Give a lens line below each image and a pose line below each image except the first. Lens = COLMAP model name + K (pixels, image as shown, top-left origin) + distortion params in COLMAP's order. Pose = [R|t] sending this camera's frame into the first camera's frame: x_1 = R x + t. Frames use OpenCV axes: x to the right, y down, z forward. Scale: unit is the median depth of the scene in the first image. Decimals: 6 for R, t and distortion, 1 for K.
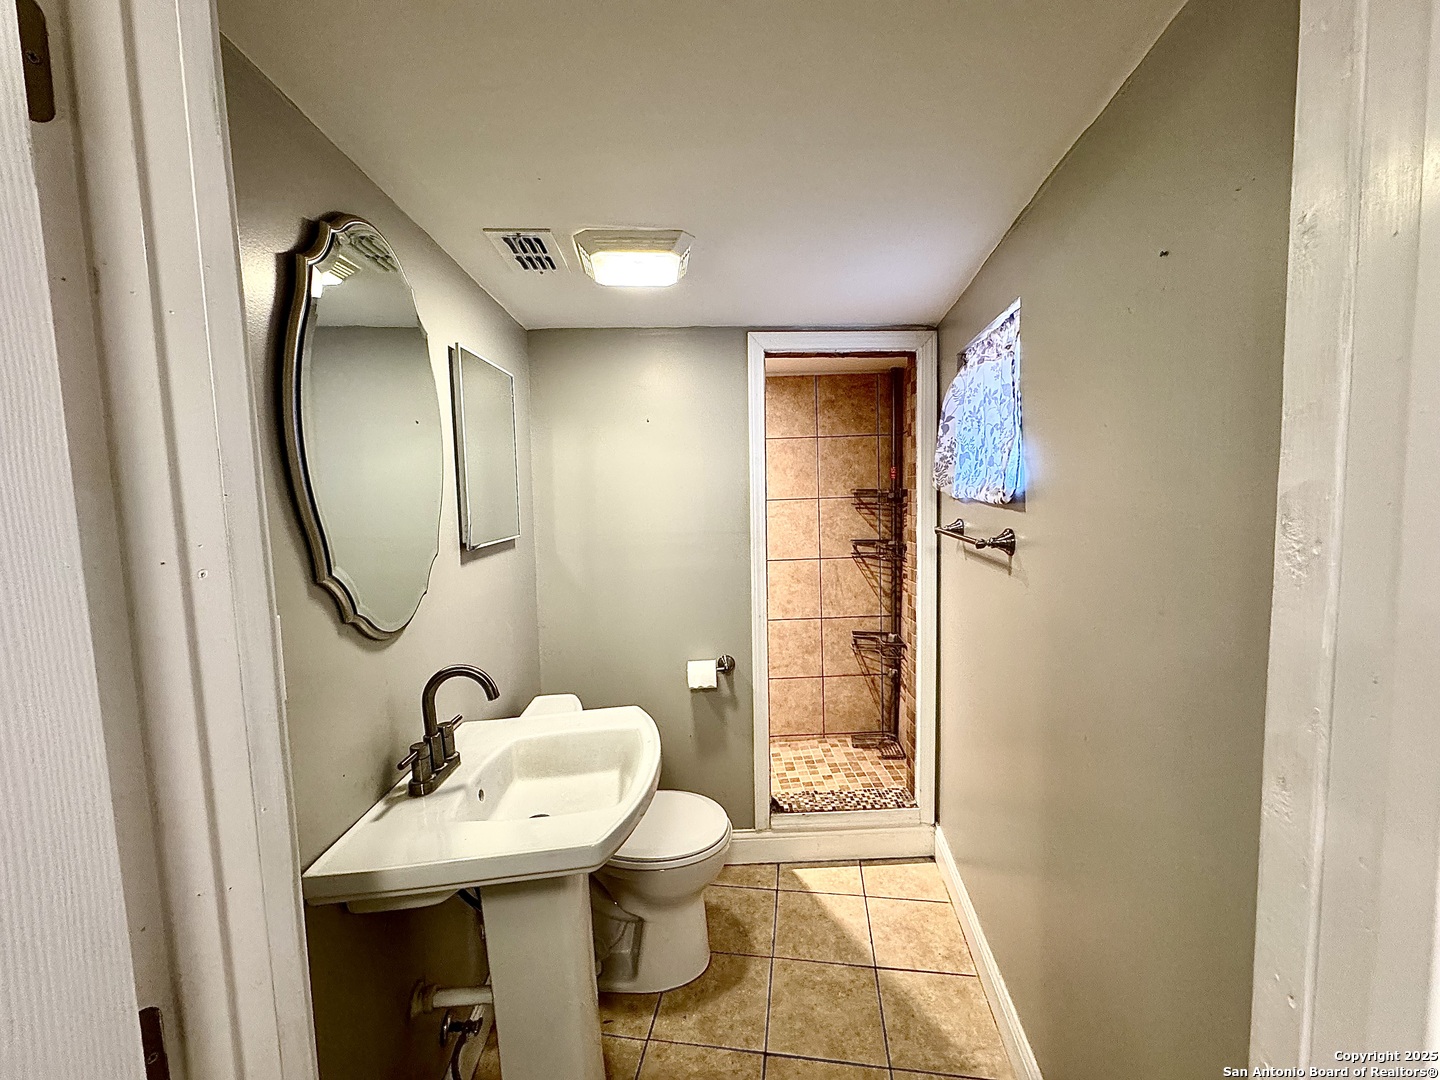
lens RADIAL K [[574.0, 0, 730.1], [0, 574.0, 541.0], [0, 0, 1]] dist [-0.003443, 0.000170]
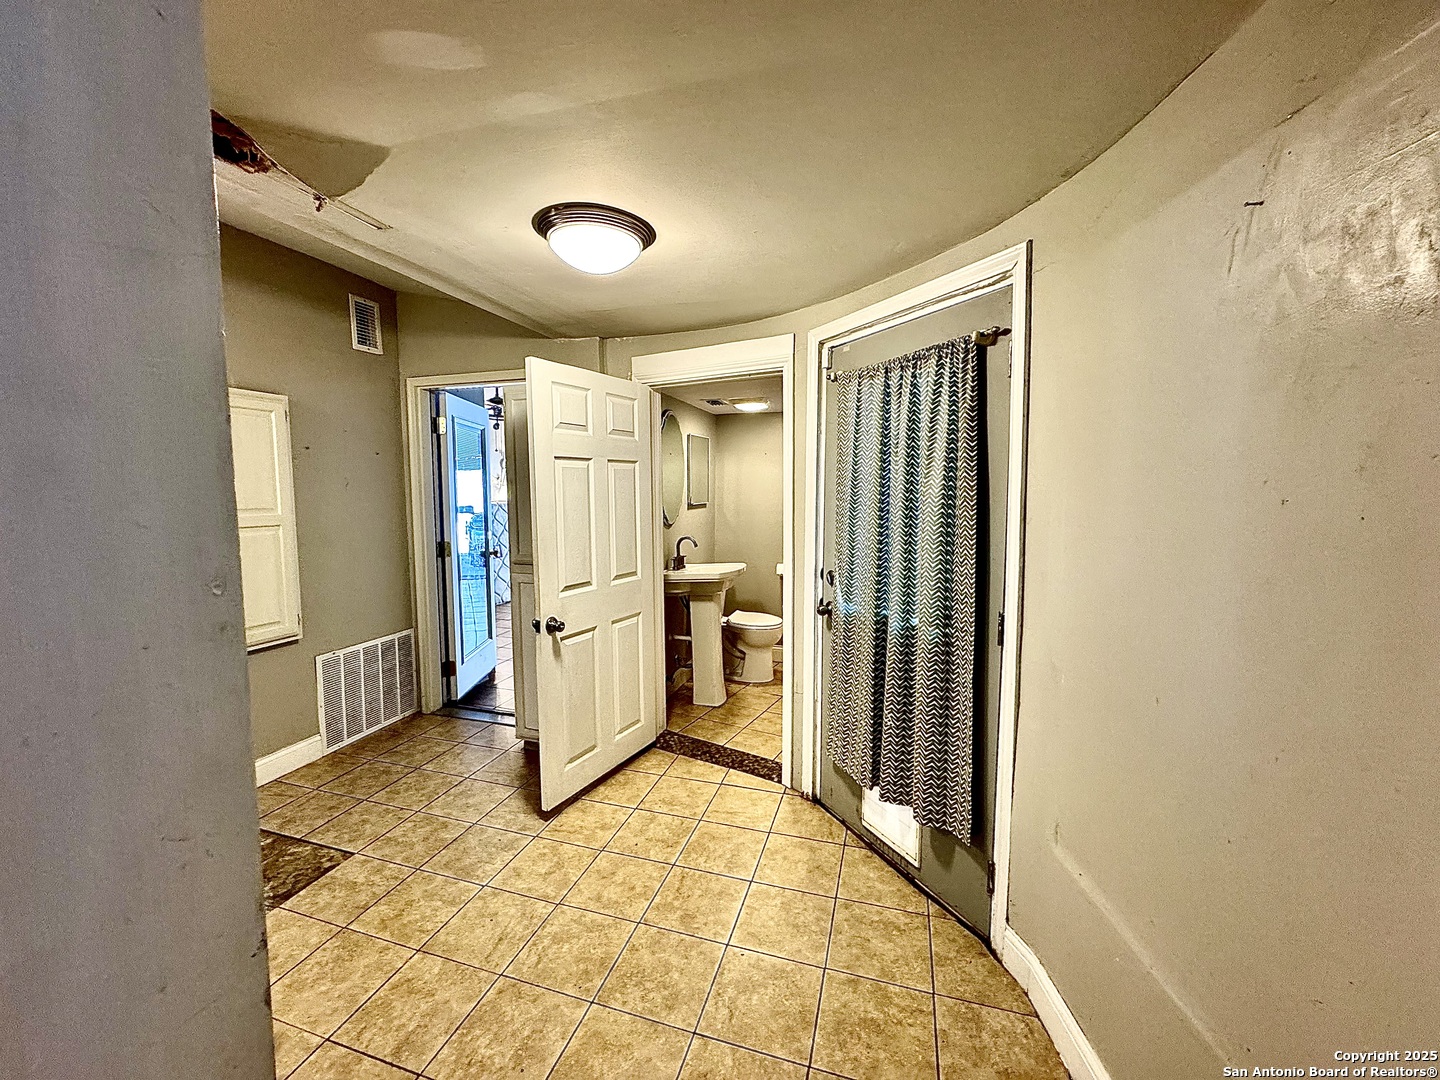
lens RADIAL K [[574.0, 0, 719.0], [0, 574.0, 536.5], [0, 0, 1]] dist [-0.003443, 0.000170]
pose [[0.935766, 0.058931, -0.347662, 0.682101], [-0.054548, 0.998260, 0.022390, 0.097286], [0.348377, -0.001987, 0.937352, -1.636565]]
